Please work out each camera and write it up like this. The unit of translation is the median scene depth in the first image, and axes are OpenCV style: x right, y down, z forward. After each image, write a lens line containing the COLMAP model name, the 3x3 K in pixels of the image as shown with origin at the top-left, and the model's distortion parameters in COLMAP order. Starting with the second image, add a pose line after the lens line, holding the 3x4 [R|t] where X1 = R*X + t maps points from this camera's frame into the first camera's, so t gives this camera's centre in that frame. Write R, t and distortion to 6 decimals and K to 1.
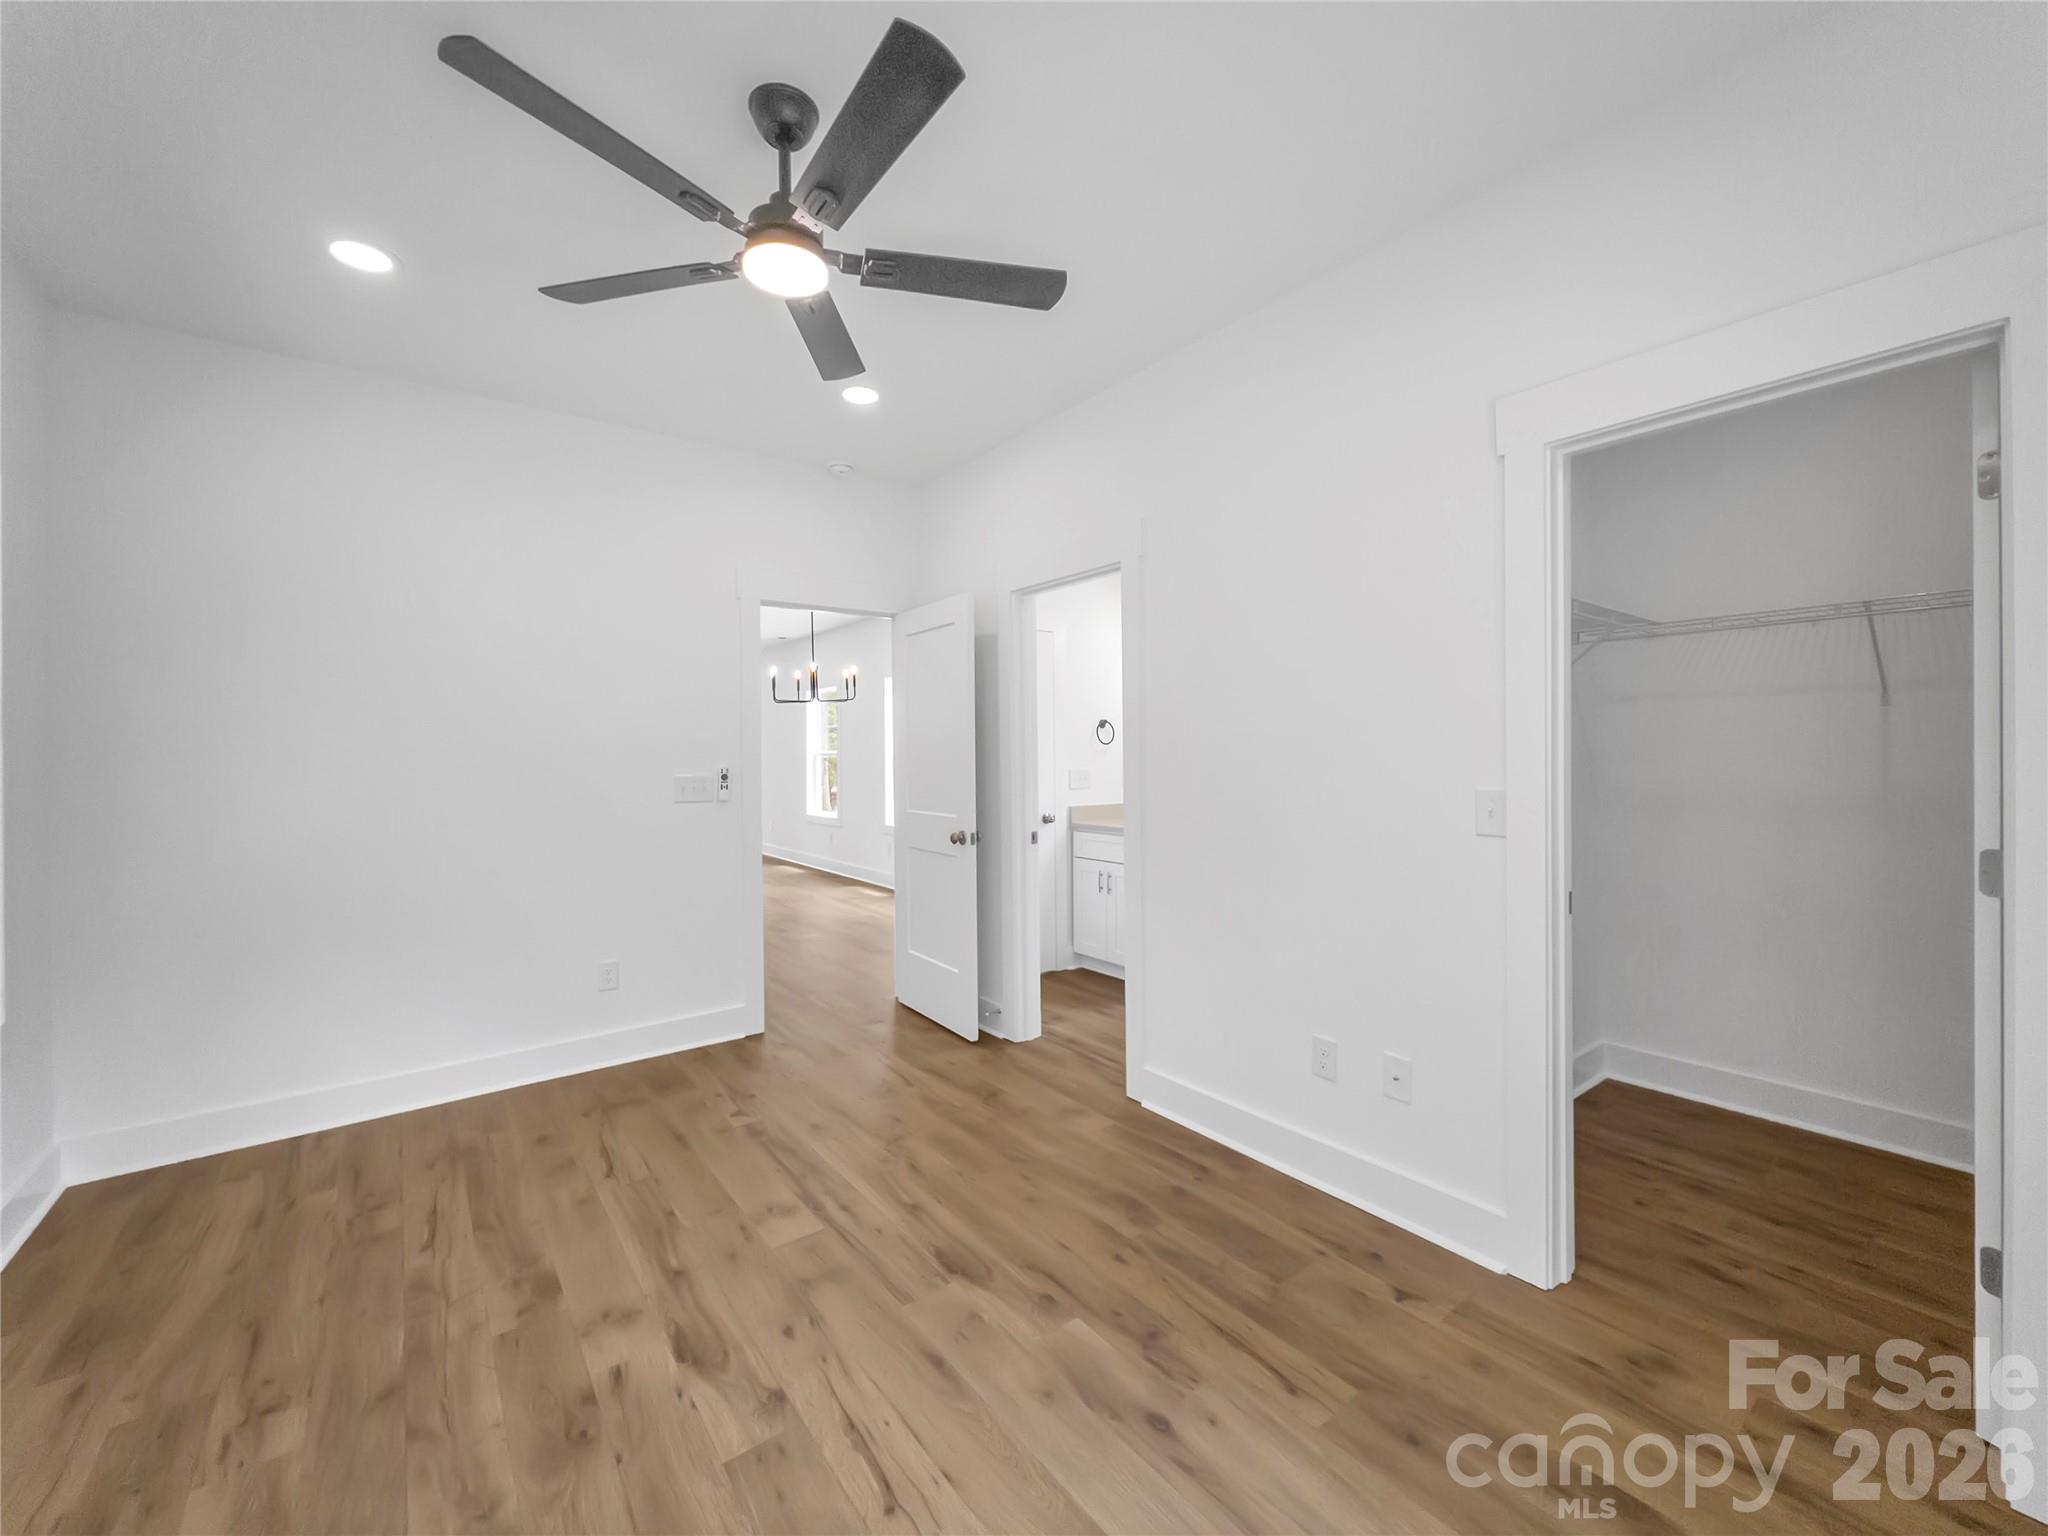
lens RADIAL K [[829.2, 0, 1029.5], [0, 829.2, 760.9], [0, 0, 1]] dist [-0.000680, -0.000174]
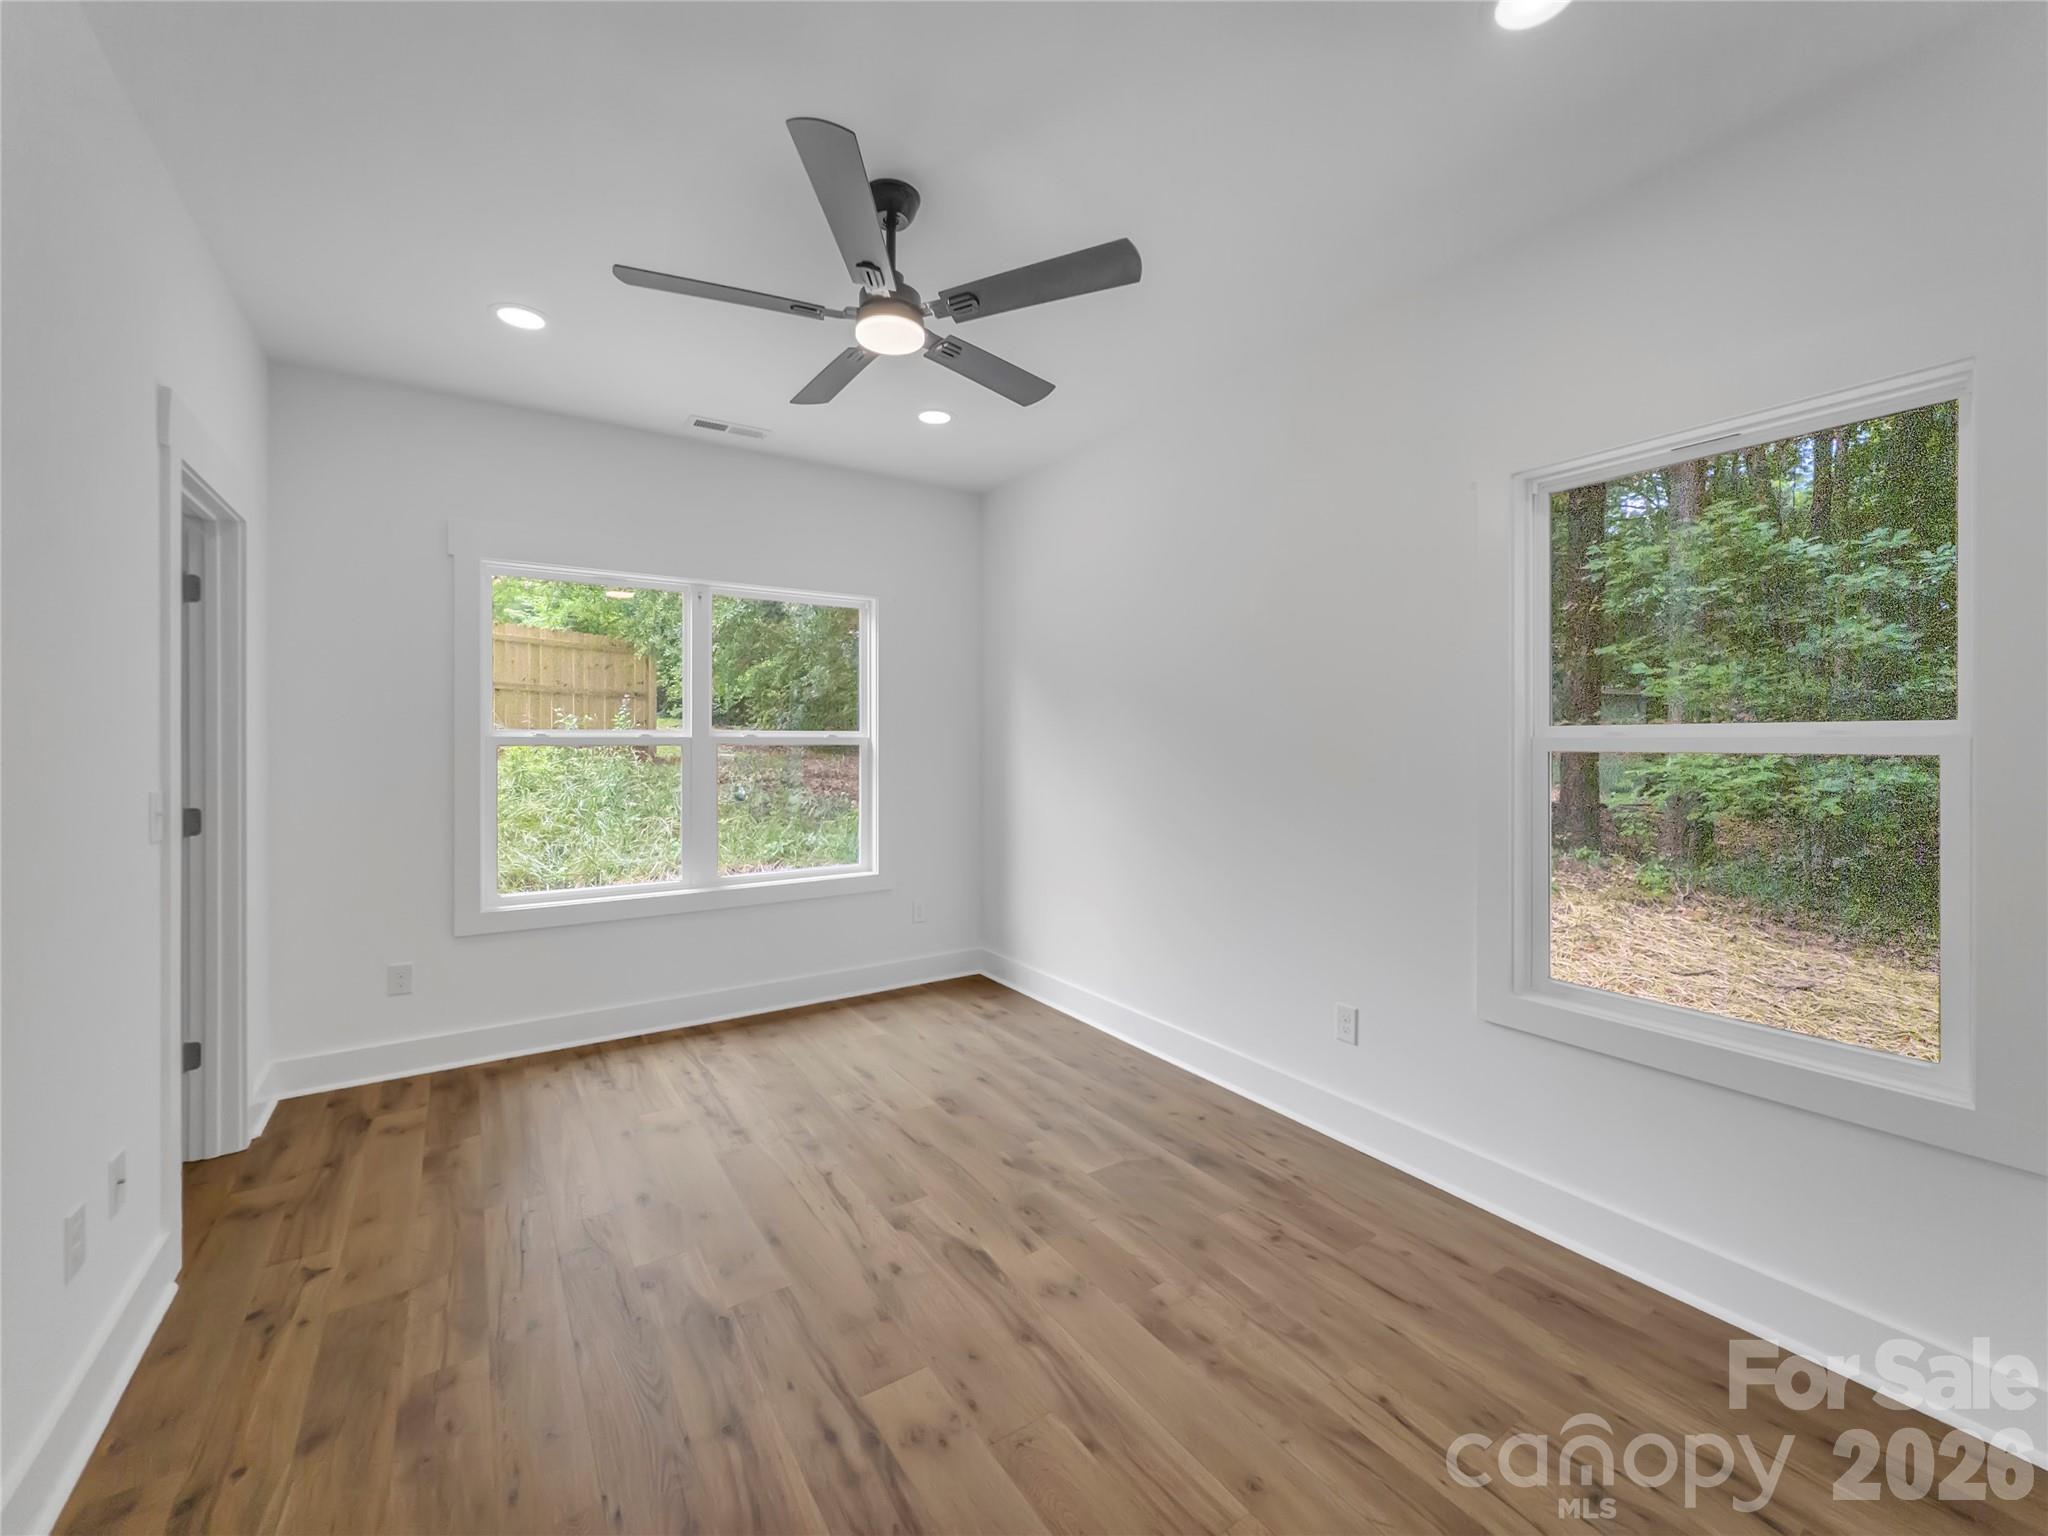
lens RADIAL K [[829.2, 0, 1025.9], [0, 829.2, 747.1], [0, 0, 1]] dist [-0.000680, -0.000174]
pose [[-0.998386, 0.005214, 0.056548, -0.512692], [0.006078, 0.999867, 0.015110, -0.025918], [-0.056462, 0.015430, -0.998286, 2.015087]]
